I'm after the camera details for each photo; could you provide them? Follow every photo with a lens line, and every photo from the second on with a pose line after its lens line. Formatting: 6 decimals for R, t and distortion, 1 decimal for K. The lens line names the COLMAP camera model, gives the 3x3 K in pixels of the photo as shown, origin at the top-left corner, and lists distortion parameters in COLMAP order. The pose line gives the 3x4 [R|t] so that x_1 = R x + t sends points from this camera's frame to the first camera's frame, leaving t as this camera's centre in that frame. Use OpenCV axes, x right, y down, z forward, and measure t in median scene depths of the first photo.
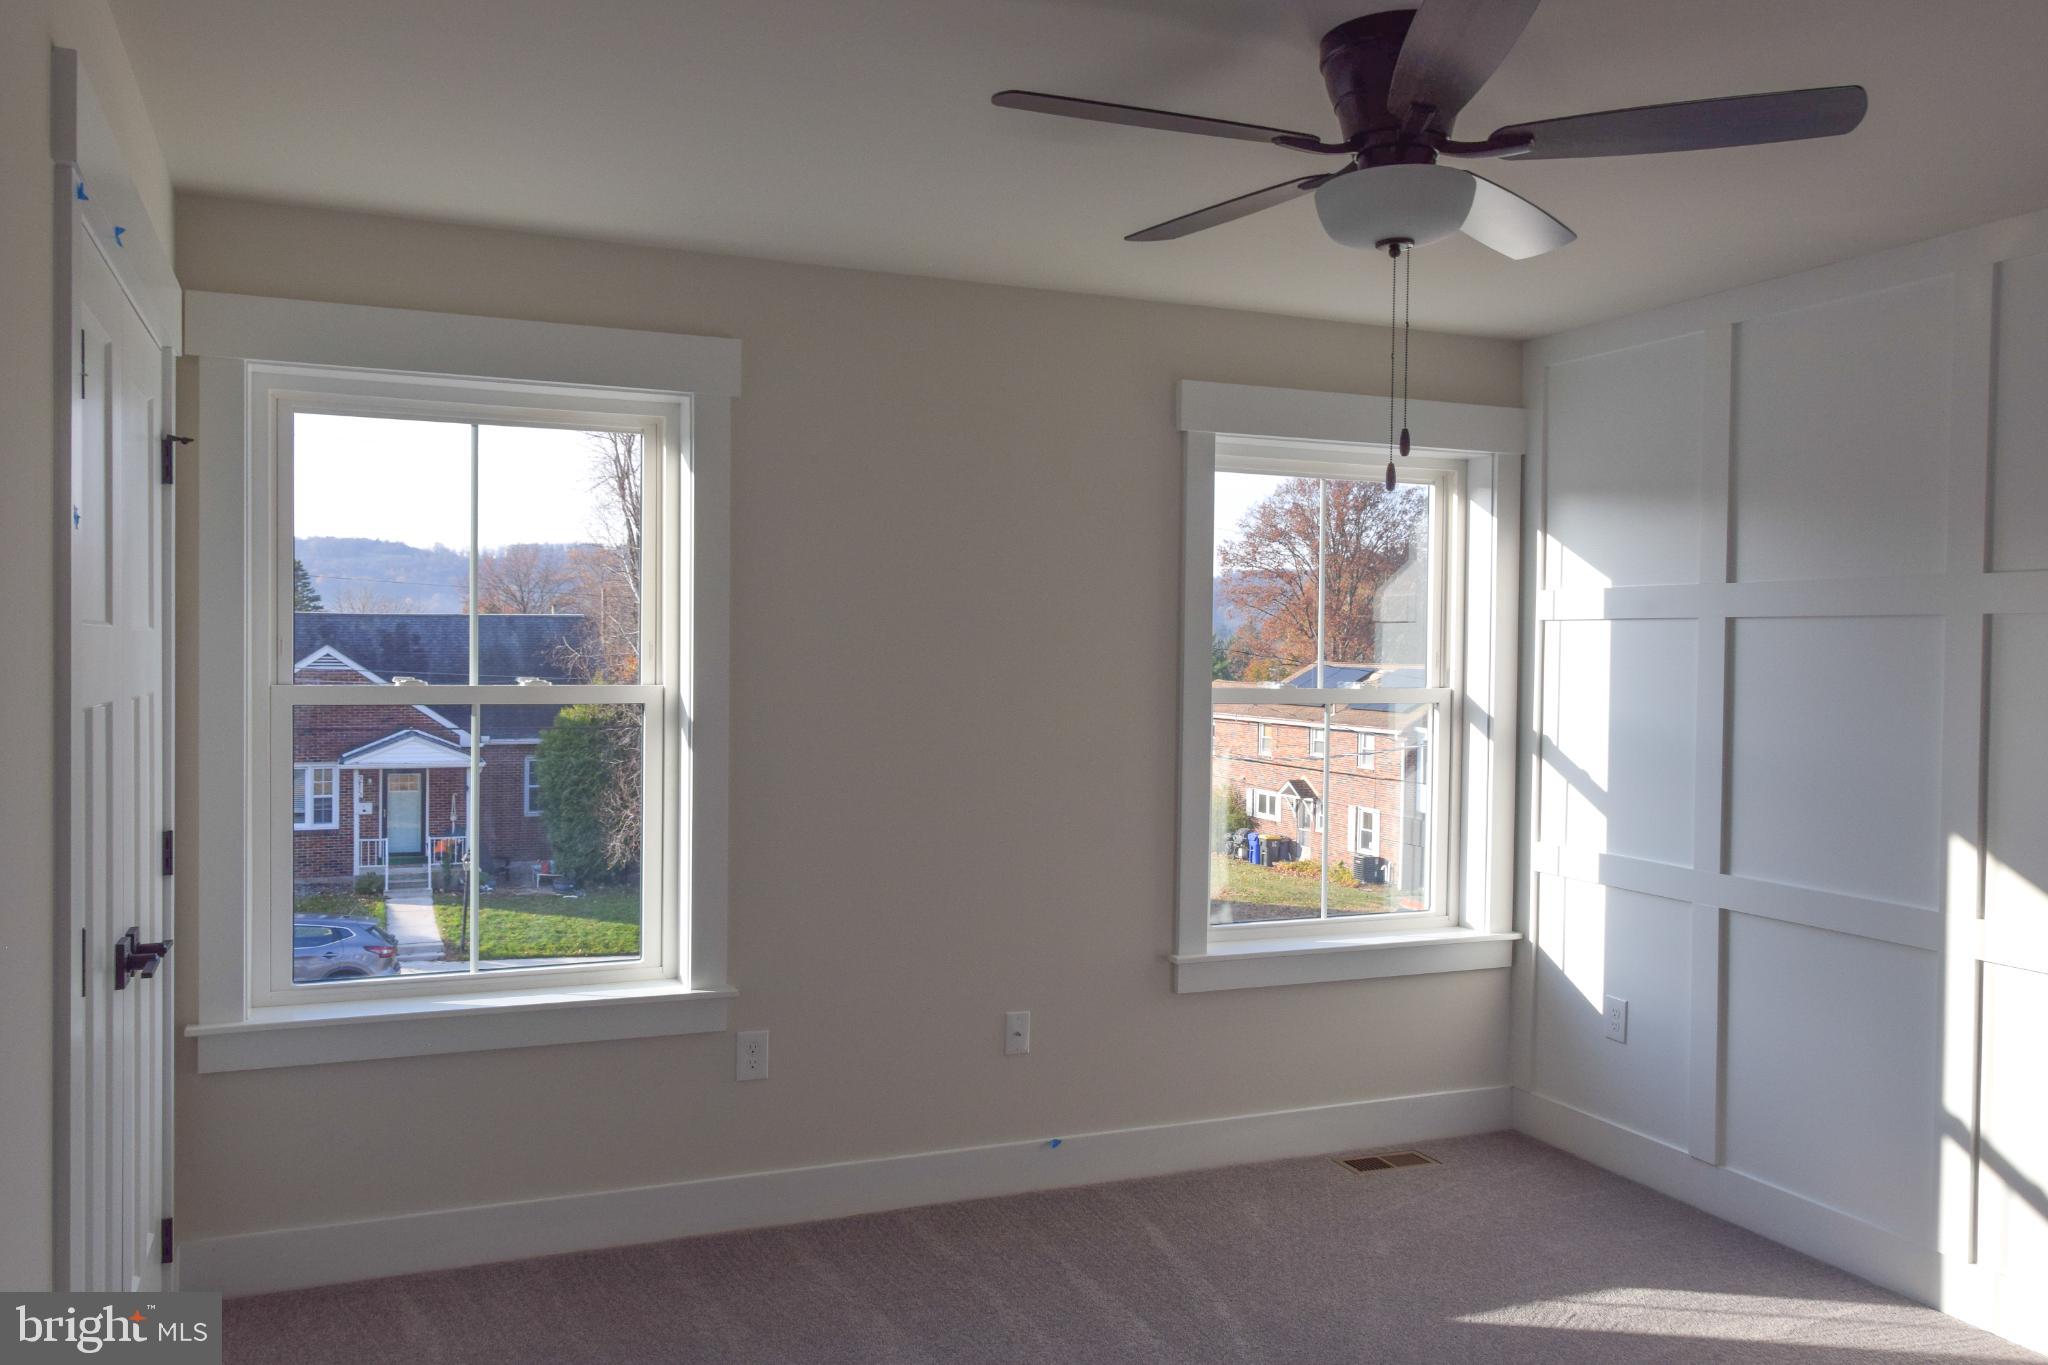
lens RADIAL K [[1577.1, 0, 1024.0], [0, 1577.1, 682.5], [0, 0, 1]] dist [0.006282, 0.003523]
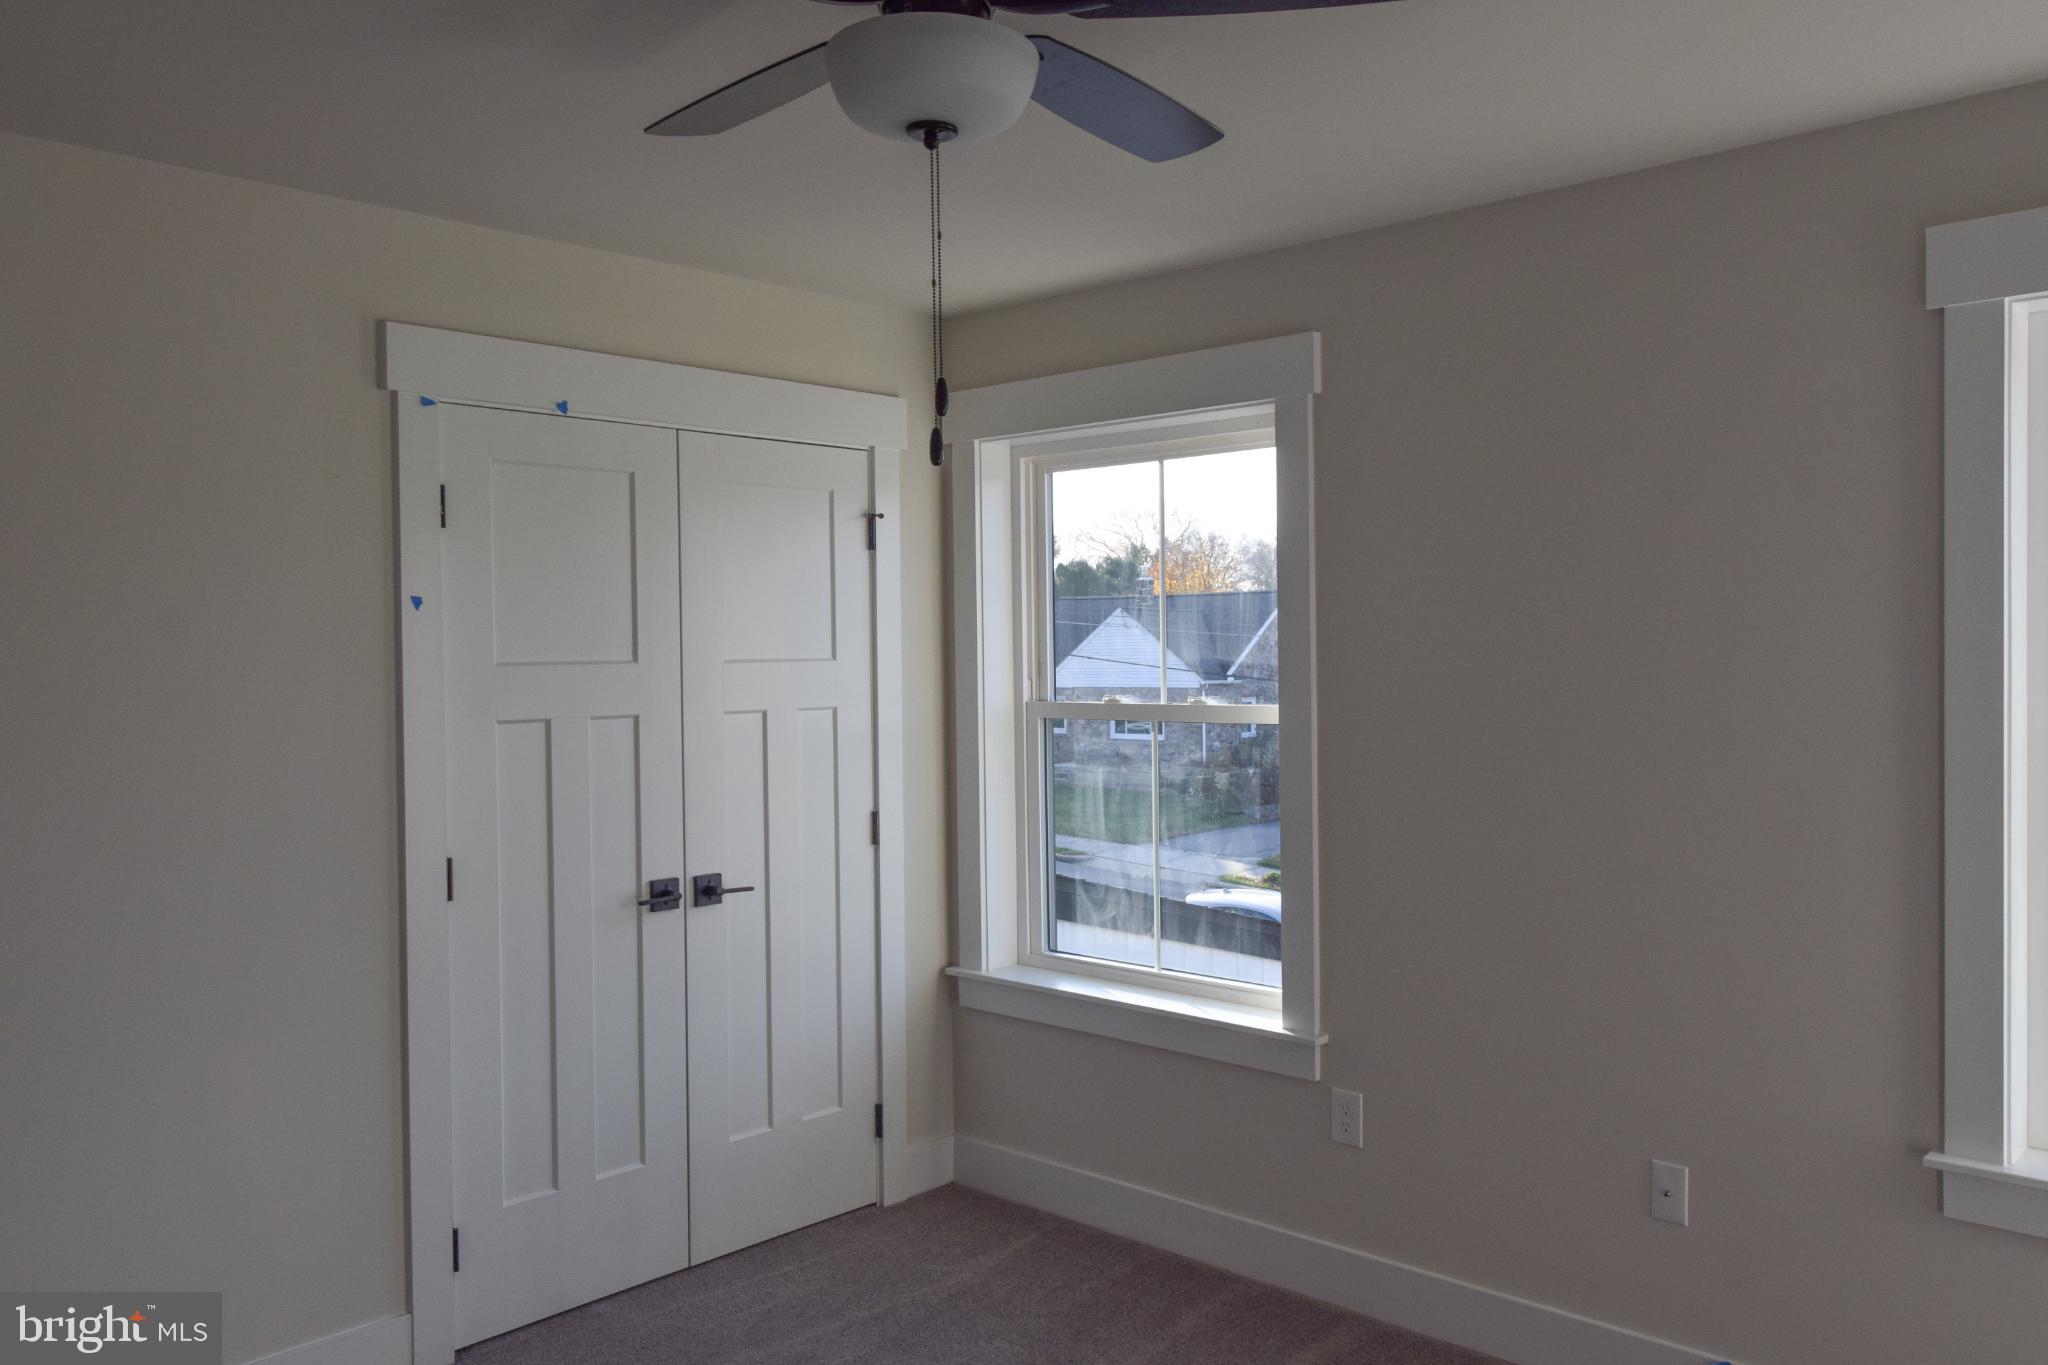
lens RADIAL K [[1577.1, 0, 1024.0], [0, 1577.1, 682.5], [0, 0, 1]] dist [0.006282, 0.003523]
pose [[0.406590, 0.003845, -0.913602, 0.580711], [-0.005709, 0.999982, 0.001667, -0.013205], [0.913593, 0.004538, 0.406605, 0.465793]]
